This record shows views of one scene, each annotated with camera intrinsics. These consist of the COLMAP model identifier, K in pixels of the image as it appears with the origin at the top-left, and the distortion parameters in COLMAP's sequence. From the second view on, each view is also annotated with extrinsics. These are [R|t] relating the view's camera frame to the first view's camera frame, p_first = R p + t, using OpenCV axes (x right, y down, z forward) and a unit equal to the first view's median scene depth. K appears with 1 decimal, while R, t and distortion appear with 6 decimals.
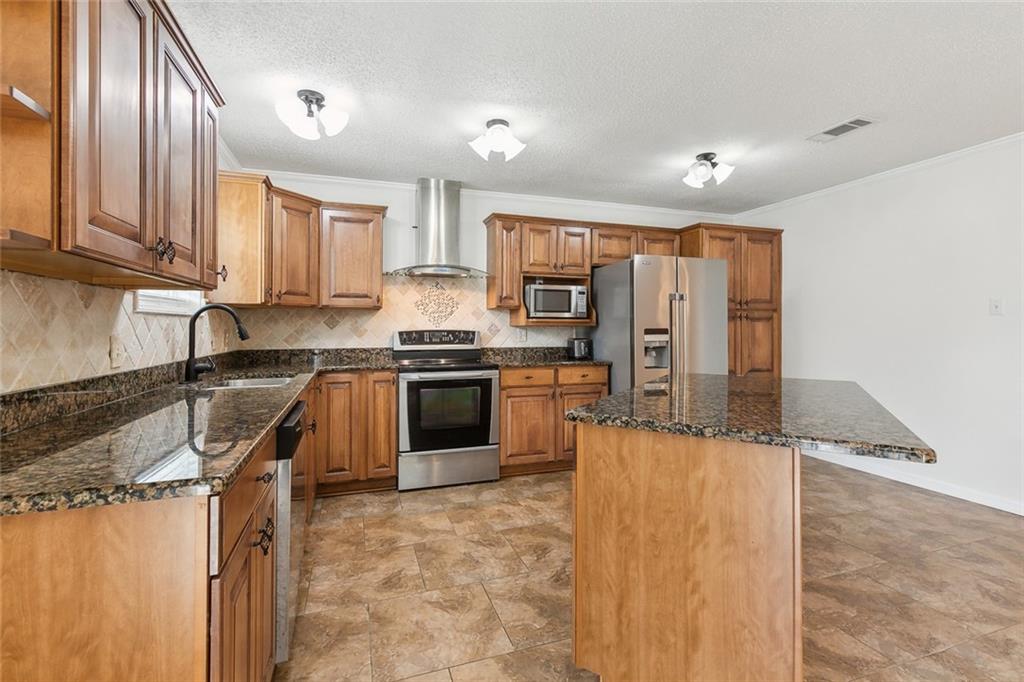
lens RADIAL K [[467.8, 0, 515.6], [0, 467.8, 330.2], [0, 0, 1]] dist [0.006940, -0.000032]
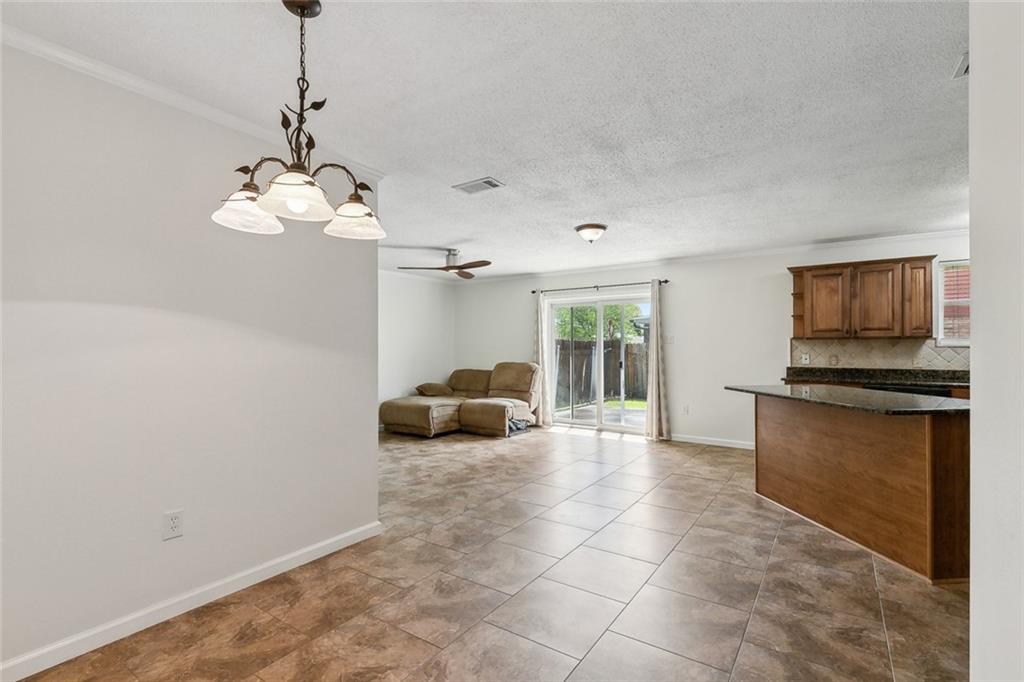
lens RADIAL K [[466.7, 0, 512.0], [0, 466.7, 341.0], [0, 0, 1]] dist [-0.001173, -0.000191]
pose [[-0.811918, -0.007187, -0.583727, 1.211531], [0.001291, 0.999900, -0.014106, -0.017337], [0.583770, -0.012206, -0.811828, 0.823615]]
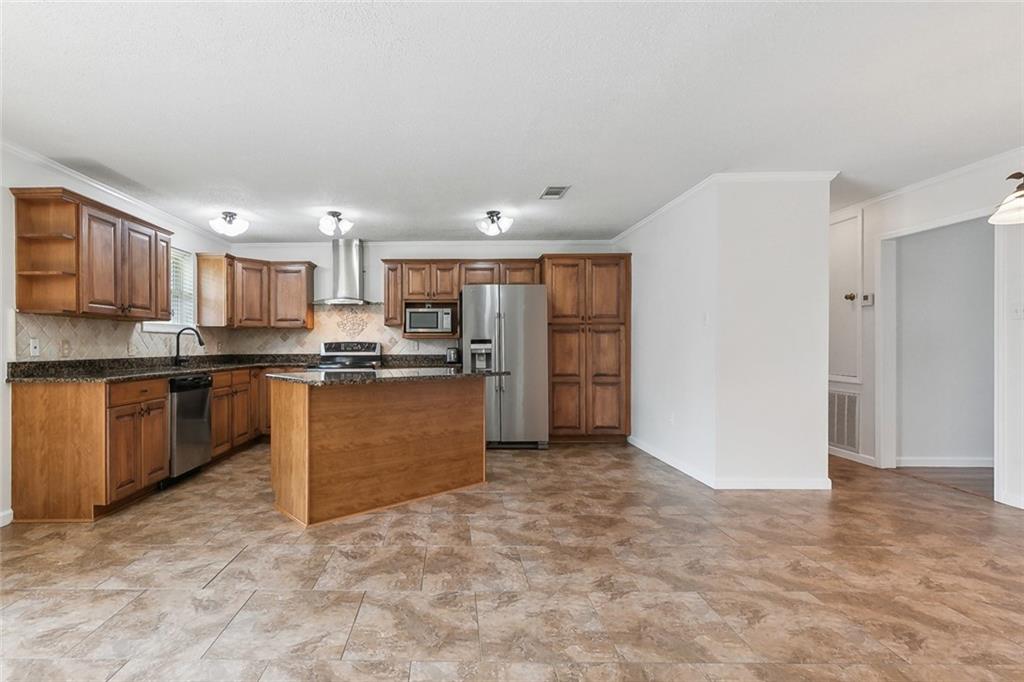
lens RADIAL K [[499.5, 0, 451.5], [0, 499.5, 353.6], [0, 0, 1]] dist [0.000592, -0.000353]
pose [[0.940813, 0.001758, -0.338922, 0.662938], [0.001737, 0.999948, 0.010011, 0.021231], [0.338922, -0.010007, 0.940761, -0.353249]]
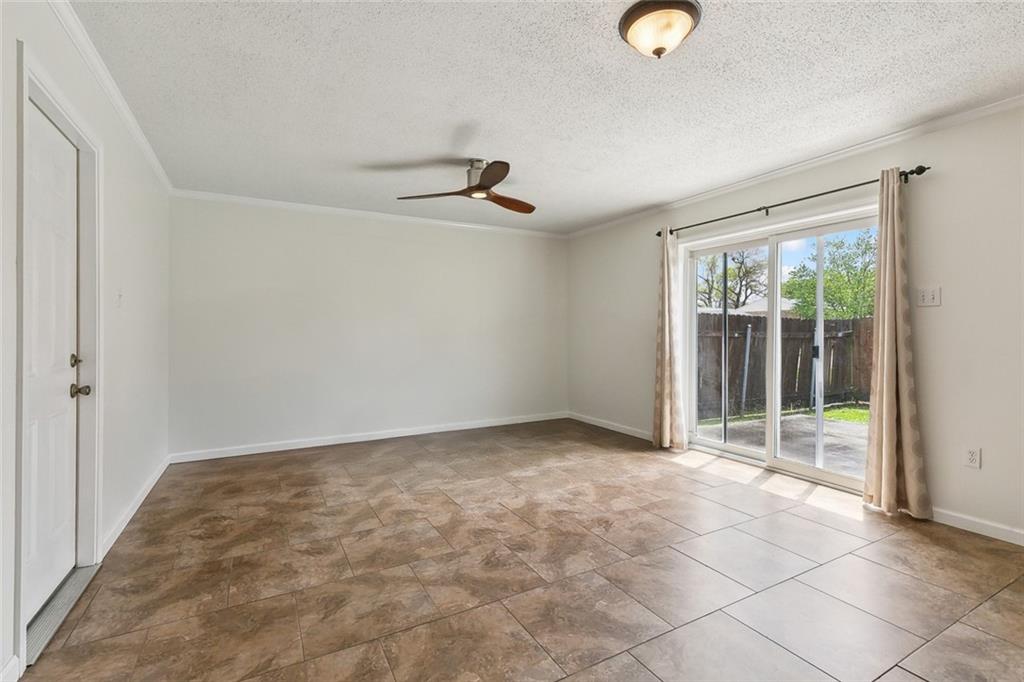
lens RADIAL K [[467.8, 0, 515.6], [0, 467.8, 330.2], [0, 0, 1]] dist [0.006940, -0.000032]
pose [[-0.985126, -0.005985, -0.171729, 0.610106], [-0.004718, 0.999959, -0.007784, 0.014331], [0.171769, -0.006858, -0.985113, 0.458781]]
